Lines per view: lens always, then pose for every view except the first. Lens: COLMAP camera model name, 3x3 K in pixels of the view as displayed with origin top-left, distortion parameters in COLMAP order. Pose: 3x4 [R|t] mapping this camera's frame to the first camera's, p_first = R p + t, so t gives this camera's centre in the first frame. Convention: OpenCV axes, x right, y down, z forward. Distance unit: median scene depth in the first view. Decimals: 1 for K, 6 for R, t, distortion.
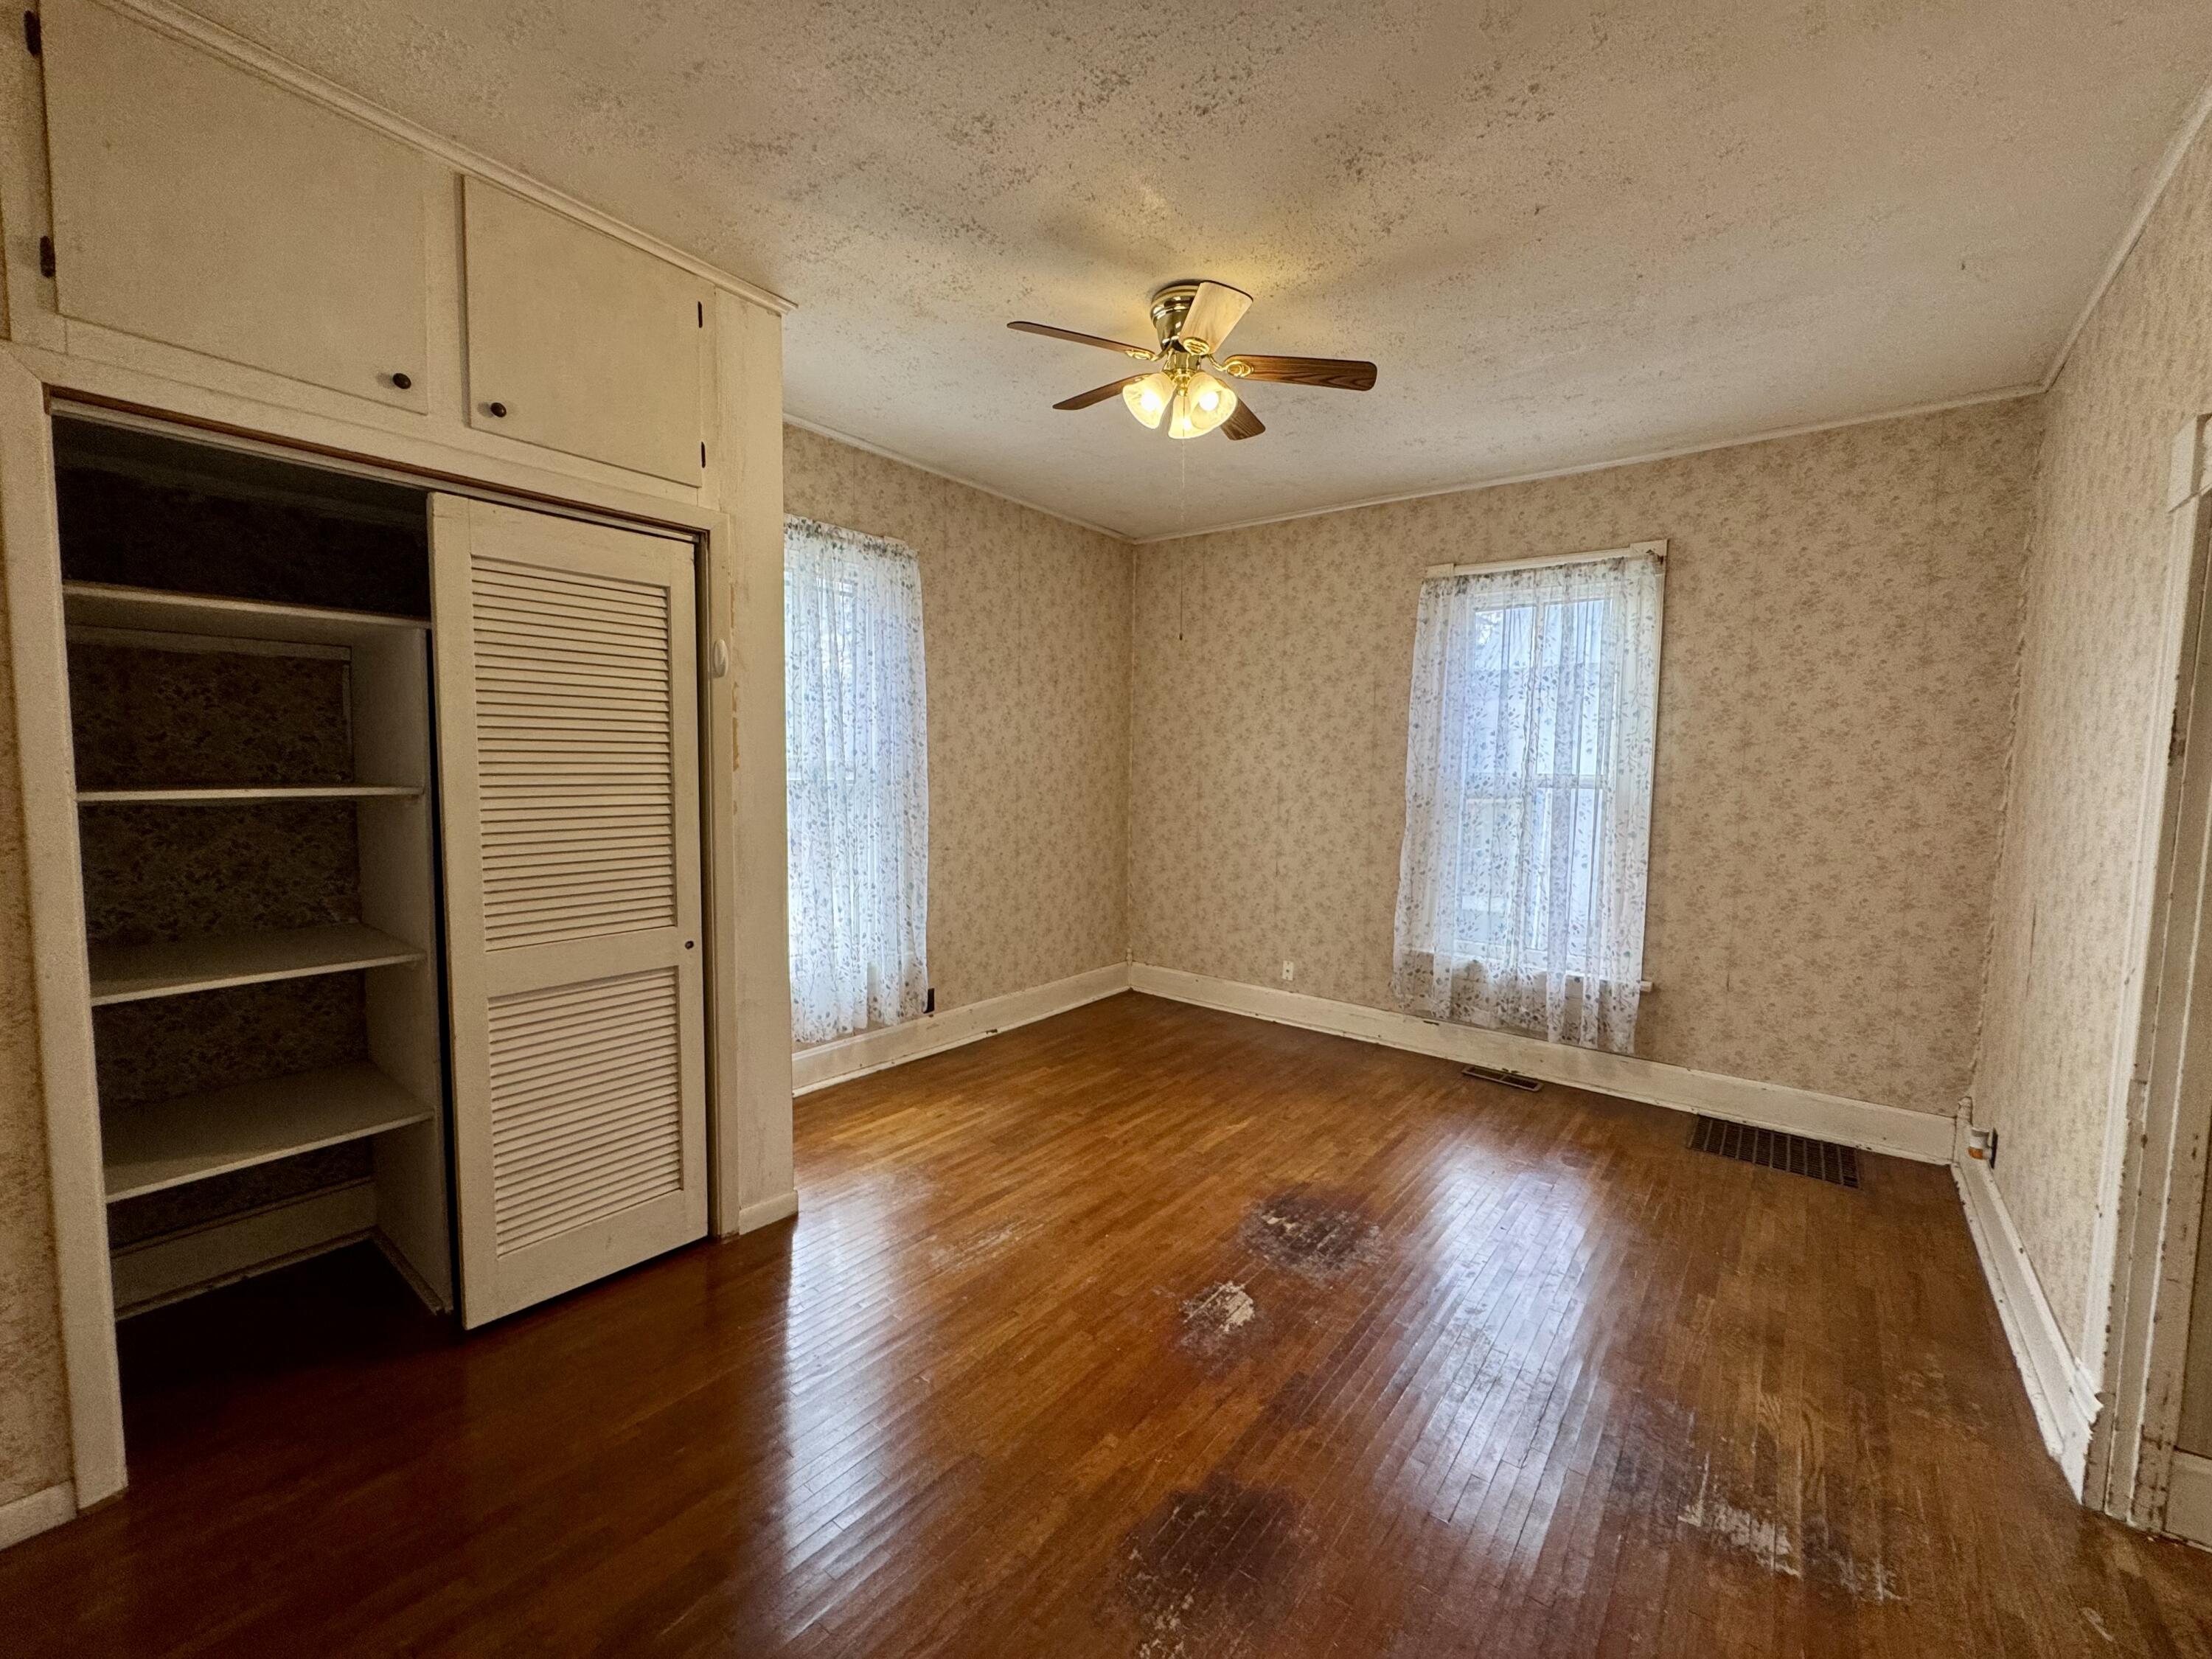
lens RADIAL K [[882.2, 0, 1101.2], [0, 882.2, 829.4], [0, 0, 1]] dist [-0.004146, -0.000226]
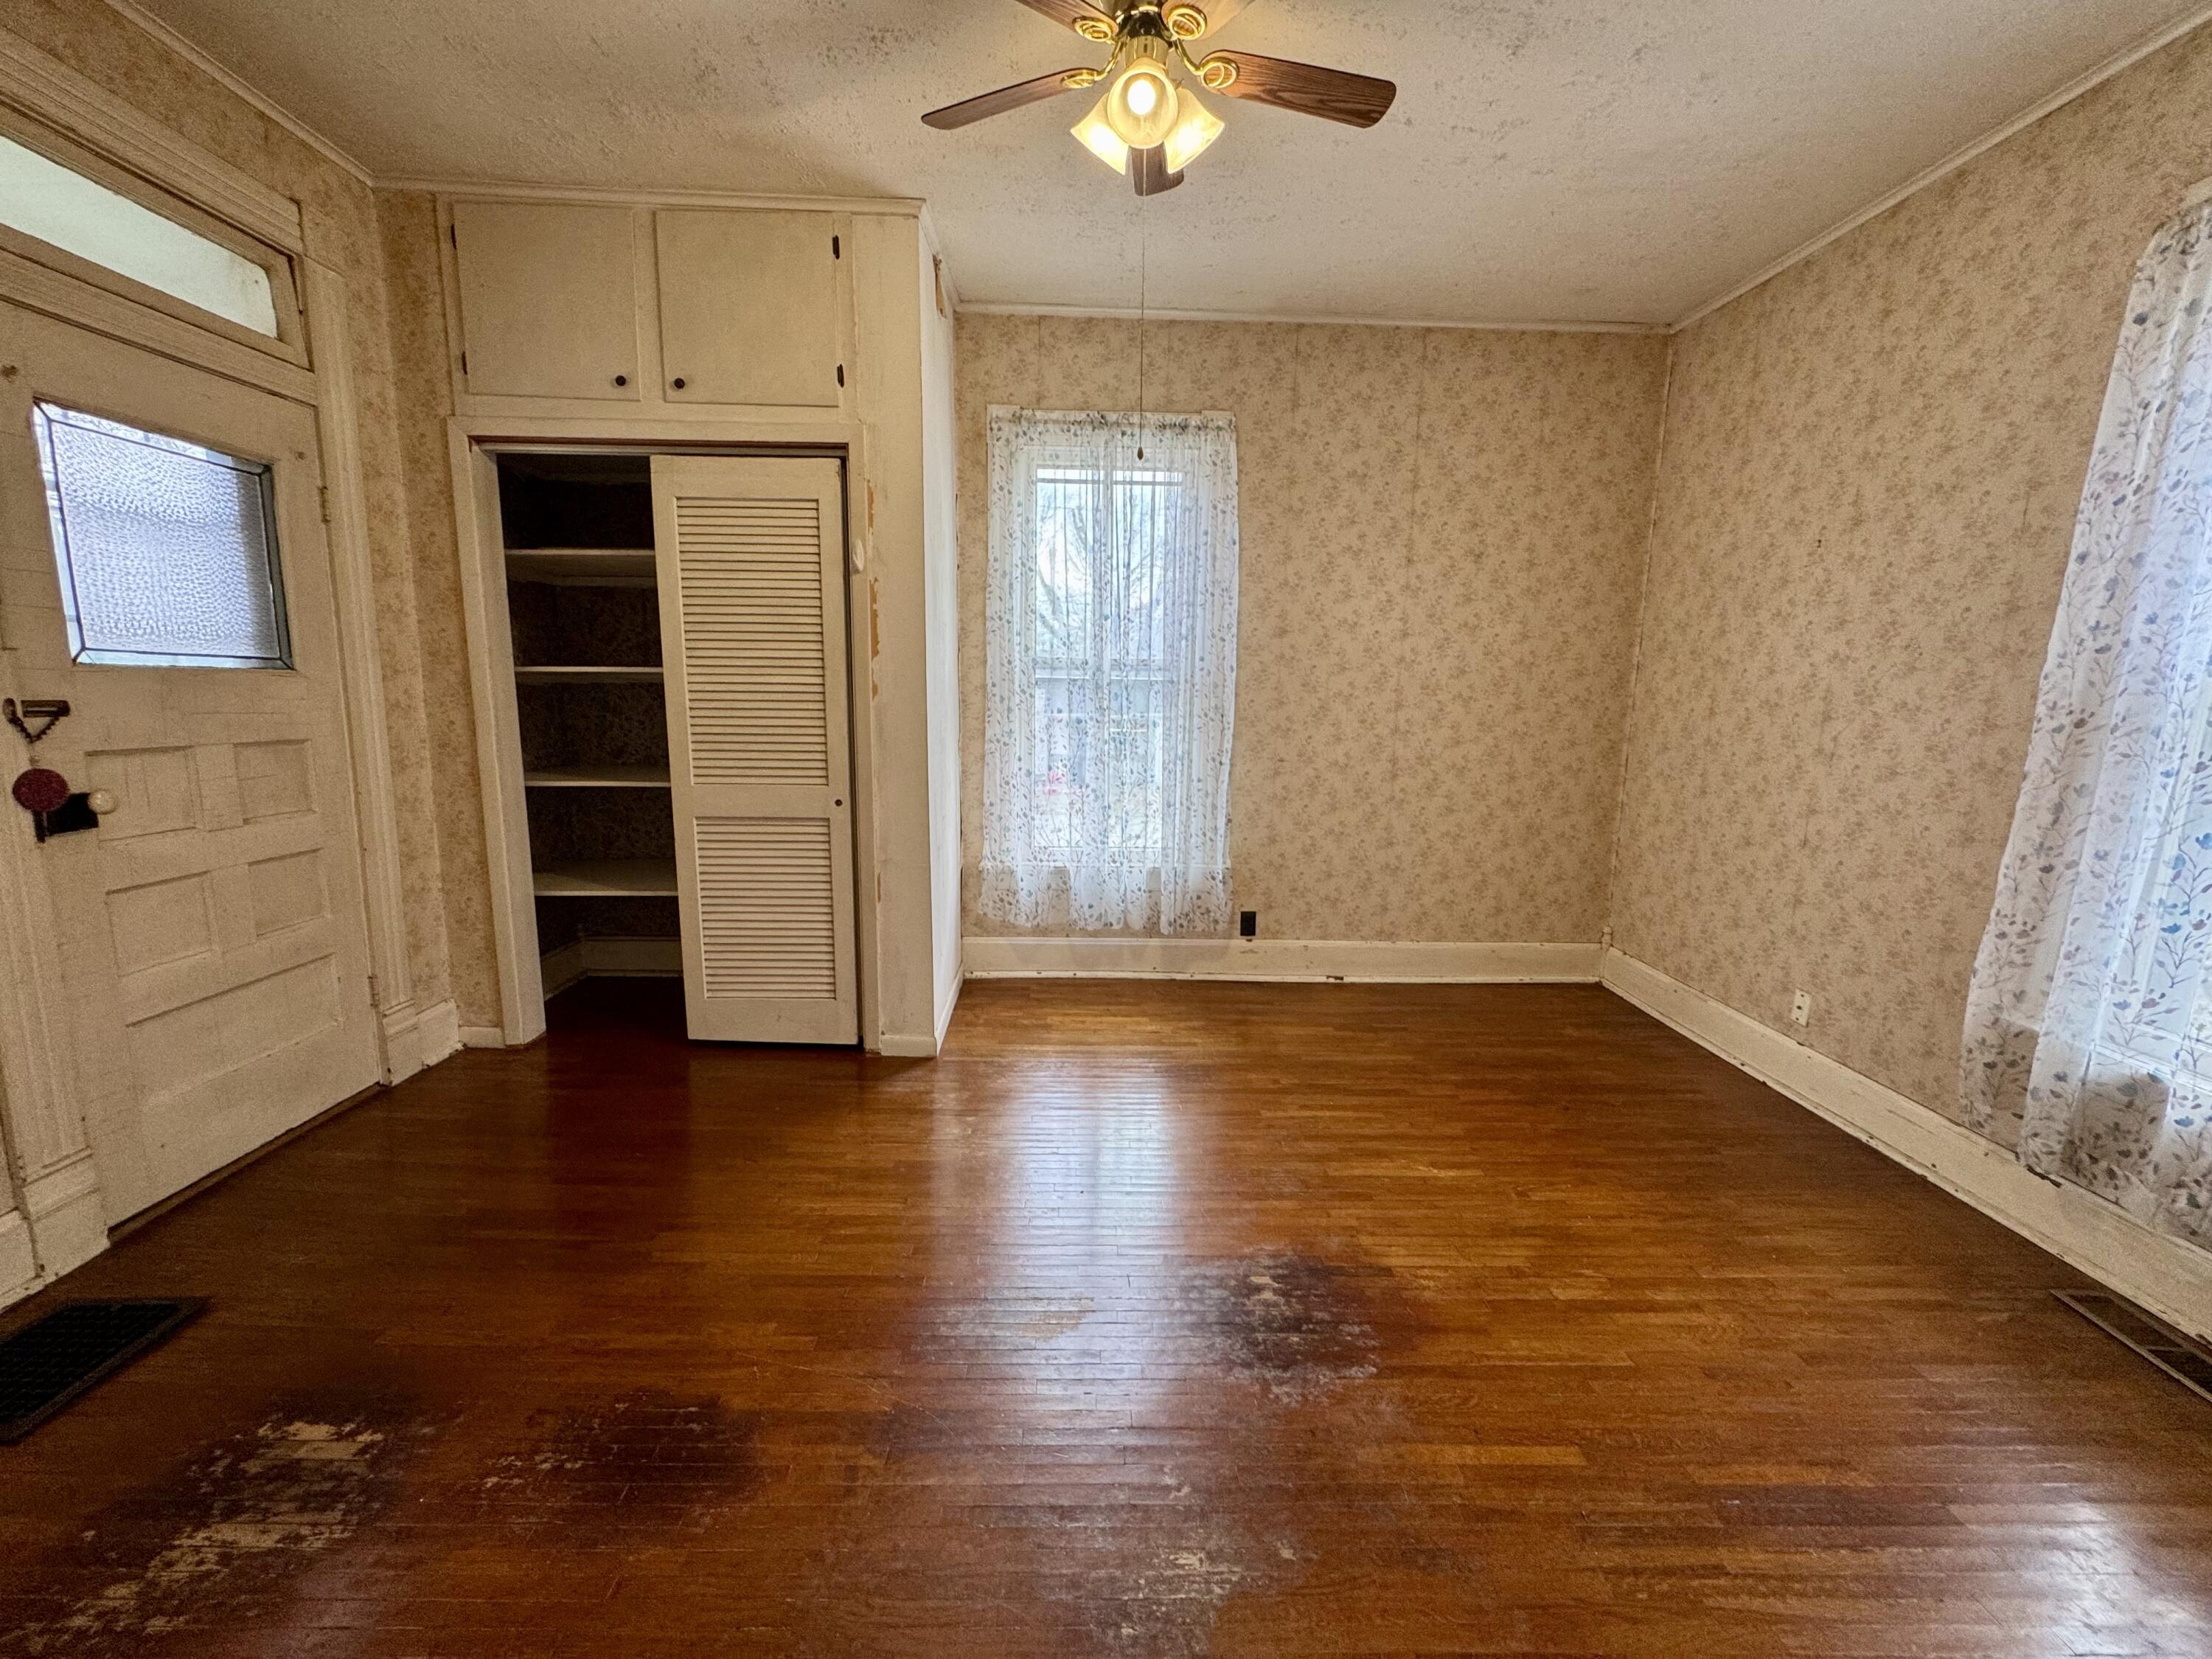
lens RADIAL K [[882.2, 0, 1101.2], [0, 882.2, 829.4], [0, 0, 1]] dist [-0.004146, -0.000226]
pose [[0.633923, 0.119505, -0.764107, 0.436185], [-0.064380, 0.992715, 0.101848, 0.013533], [0.770712, -0.015371, 0.636998, 0.321776]]
